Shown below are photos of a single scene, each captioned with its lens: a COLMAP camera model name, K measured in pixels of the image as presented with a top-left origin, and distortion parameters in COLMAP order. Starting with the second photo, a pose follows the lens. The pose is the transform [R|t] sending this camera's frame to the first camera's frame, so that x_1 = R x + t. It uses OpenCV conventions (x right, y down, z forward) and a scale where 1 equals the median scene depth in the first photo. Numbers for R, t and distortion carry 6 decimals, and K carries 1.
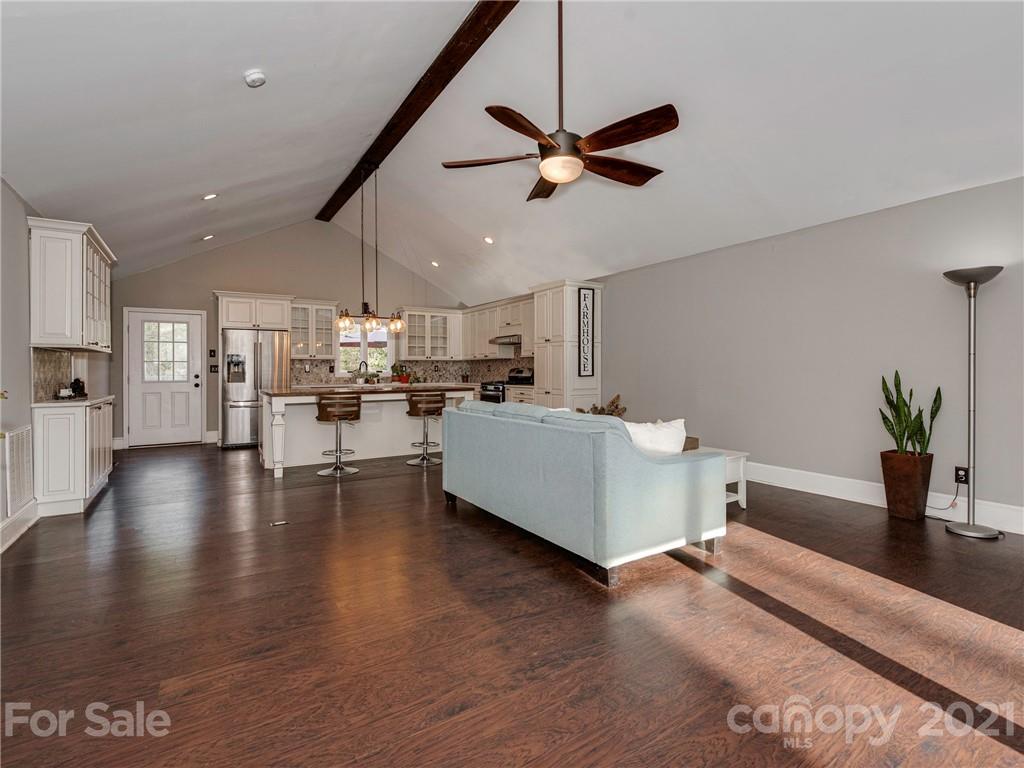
lens RADIAL K [[485.7, 0, 531.5], [0, 485.7, 369.1], [0, 0, 1]] dist [0.002289, -0.000561]
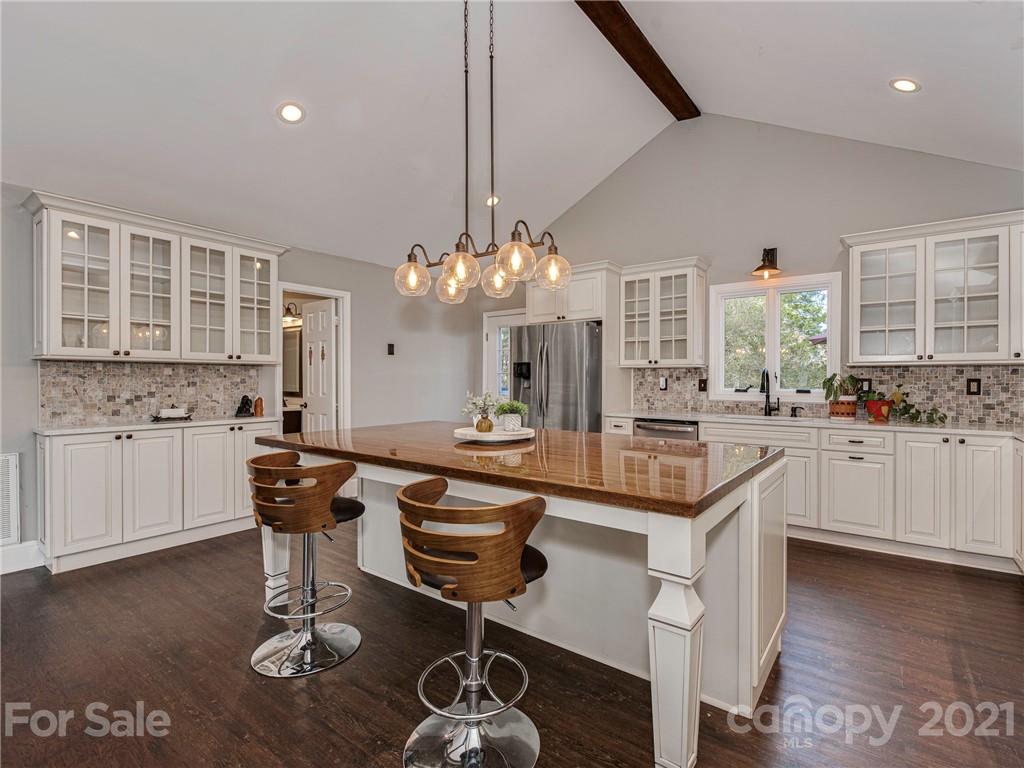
lens RADIAL K [[485.7, 0, 533.0], [0, 485.7, 376.9], [0, 0, 1]] dist [0.002289, -0.000561]
pose [[0.363448, 0.001661, -0.931613, 0.026532], [-0.002707, 0.999996, 0.000727, -0.009768], [0.931611, 0.002258, 0.363451, 0.697279]]
